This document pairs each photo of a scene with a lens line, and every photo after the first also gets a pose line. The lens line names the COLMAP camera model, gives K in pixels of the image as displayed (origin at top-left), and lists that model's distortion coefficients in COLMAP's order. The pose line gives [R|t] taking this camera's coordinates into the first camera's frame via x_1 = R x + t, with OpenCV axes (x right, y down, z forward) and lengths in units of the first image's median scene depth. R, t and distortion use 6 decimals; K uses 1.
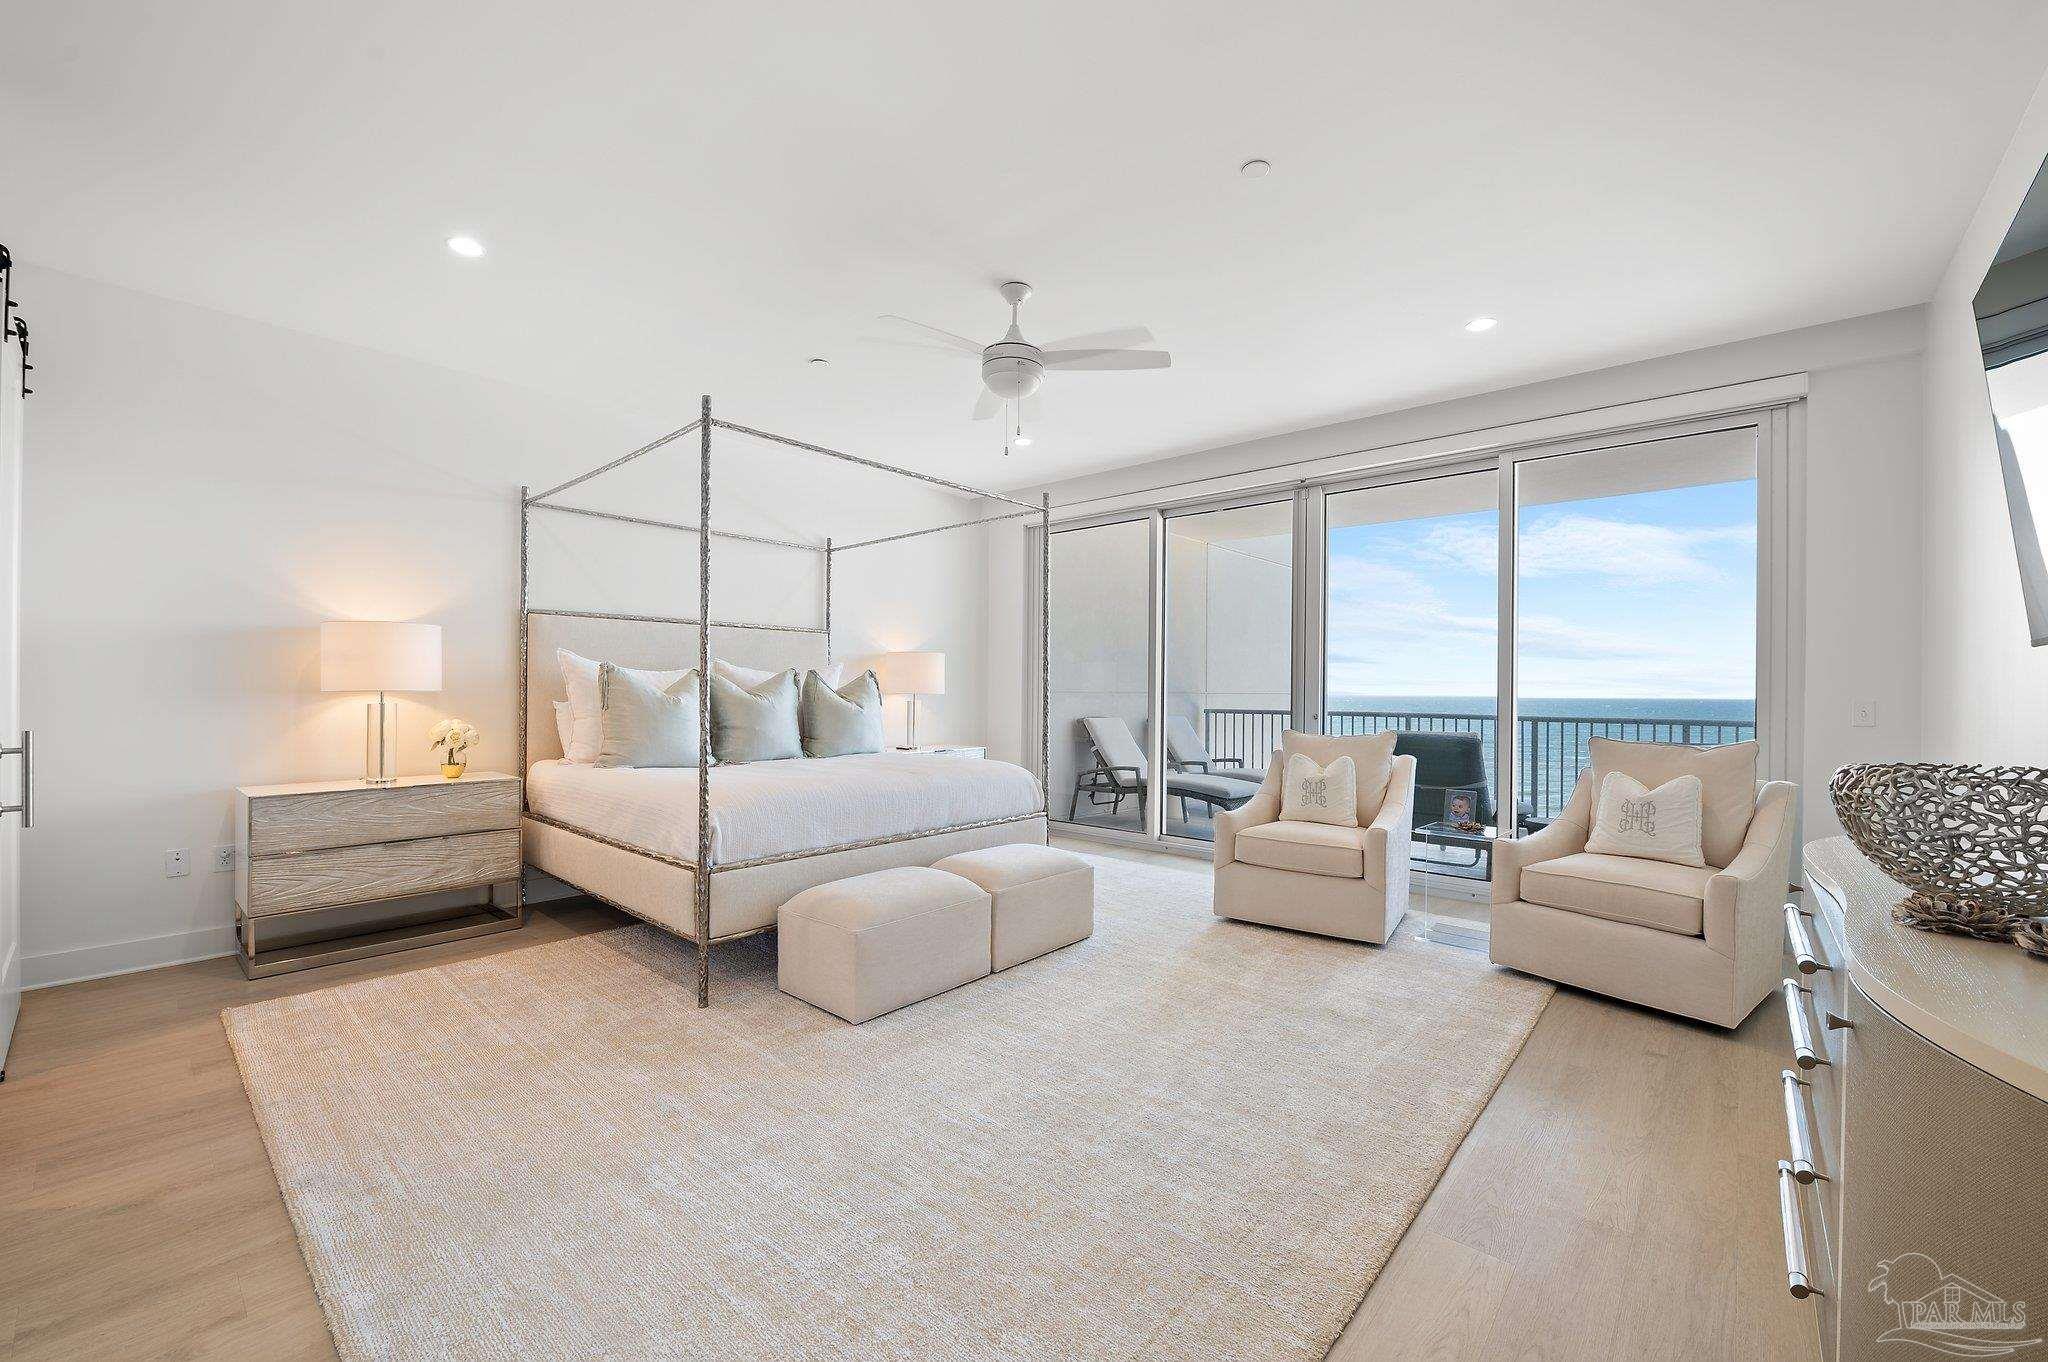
lens RADIAL K [[814.7, 0, 1013.3], [0, 814.7, 689.7], [0, 0, 1]] dist [-0.002955, -0.000519]
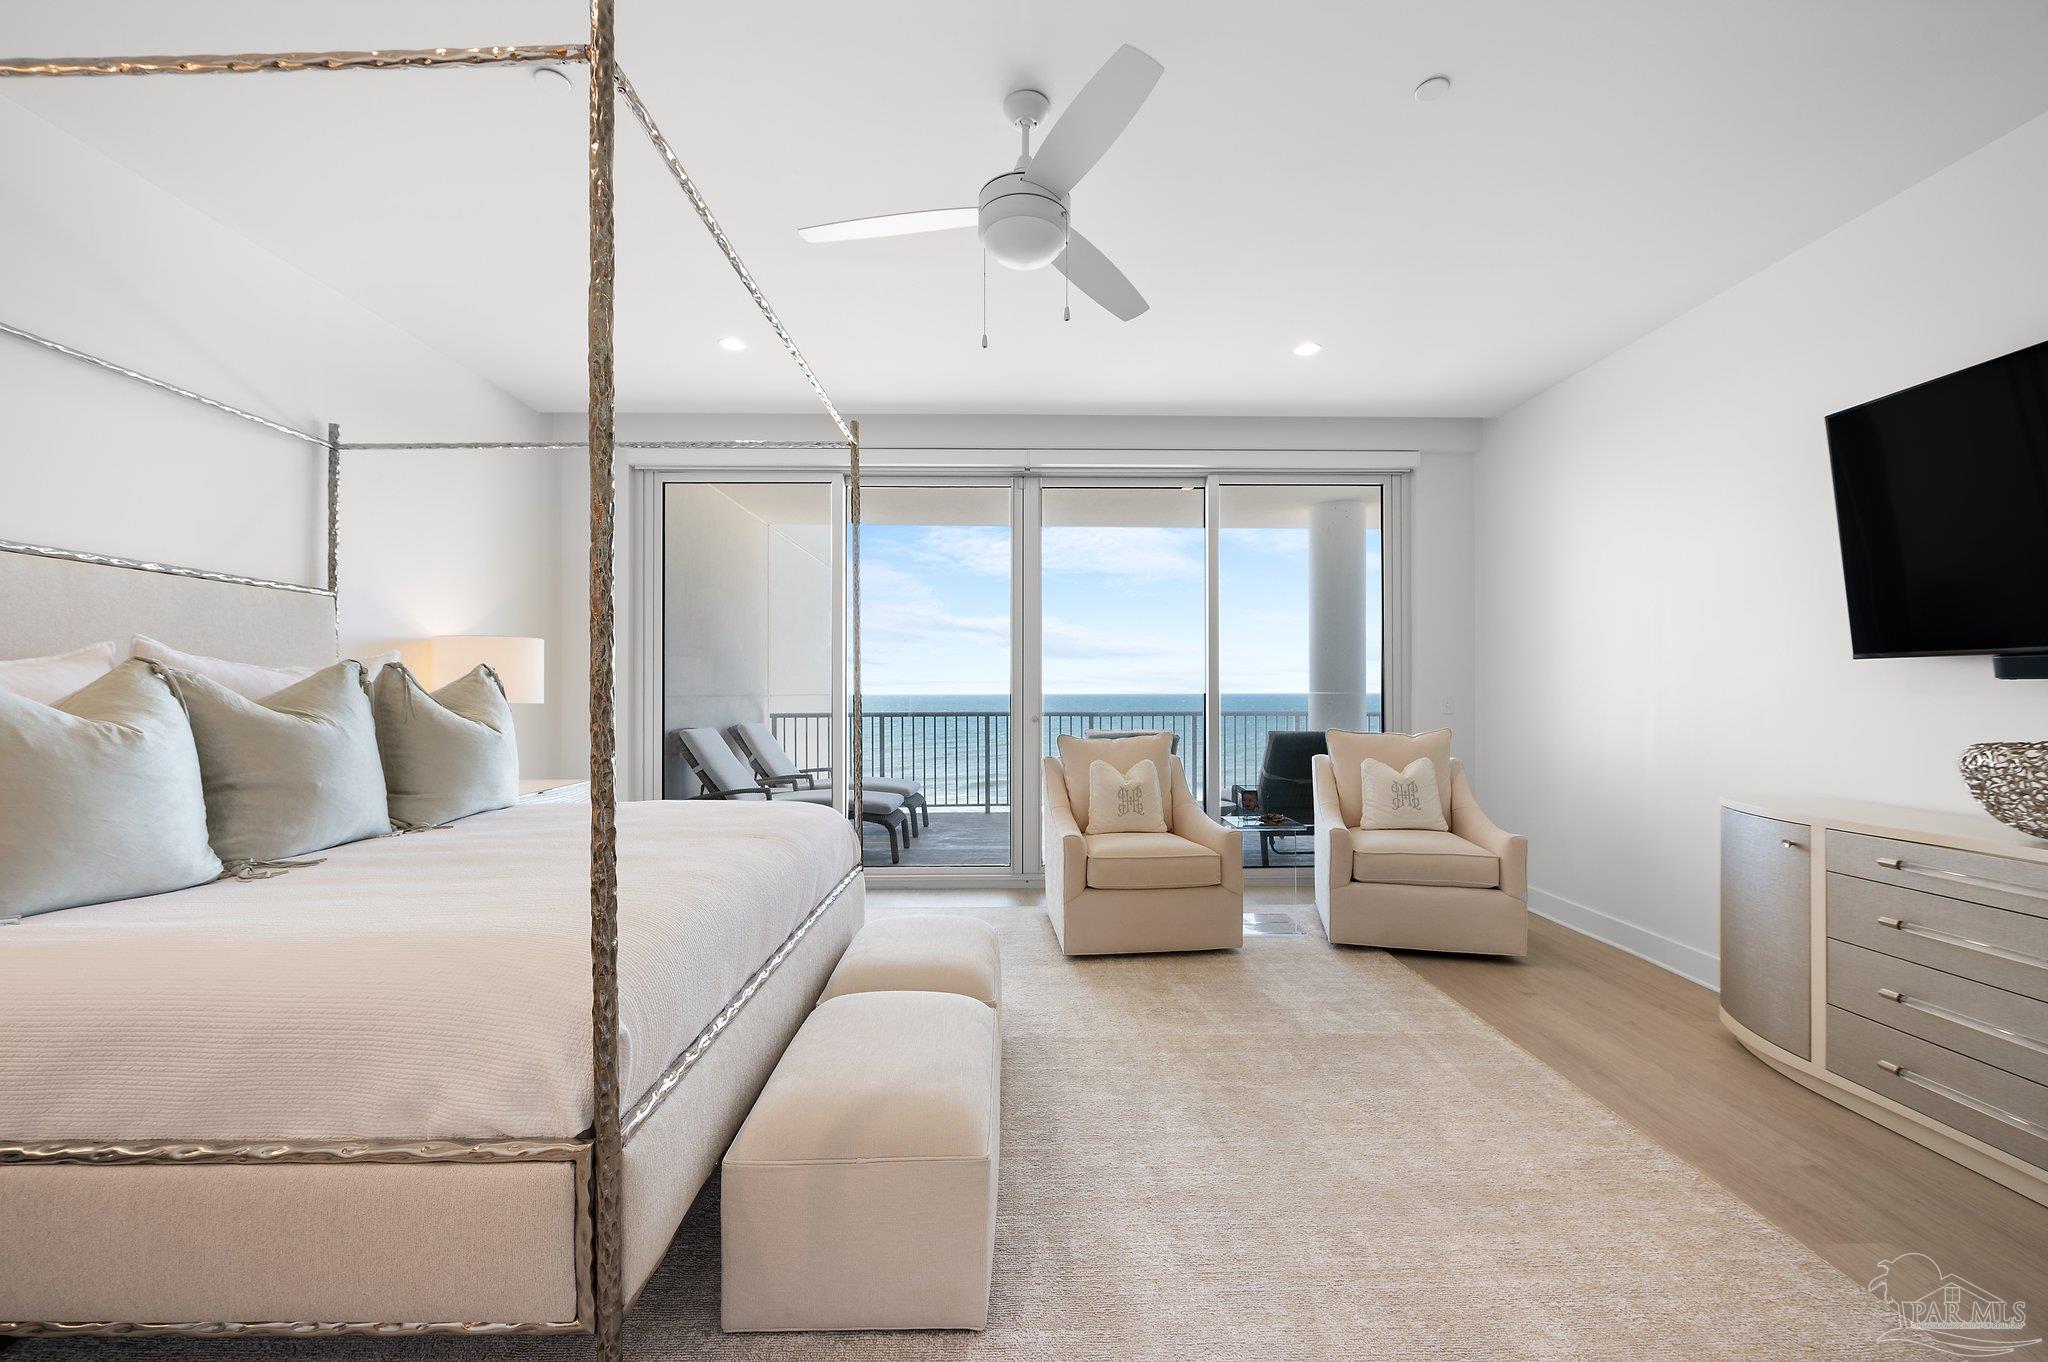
lens RADIAL K [[814.7, 0, 1033.2], [0, 814.7, 683.2], [0, 0, 1]] dist [-0.002955, -0.000519]
pose [[0.733456, -0.003114, 0.679730, -0.310563], [0.008490, 0.999953, -0.004580, -0.004906], [-0.679684, 0.009130, 0.733448, 0.341112]]
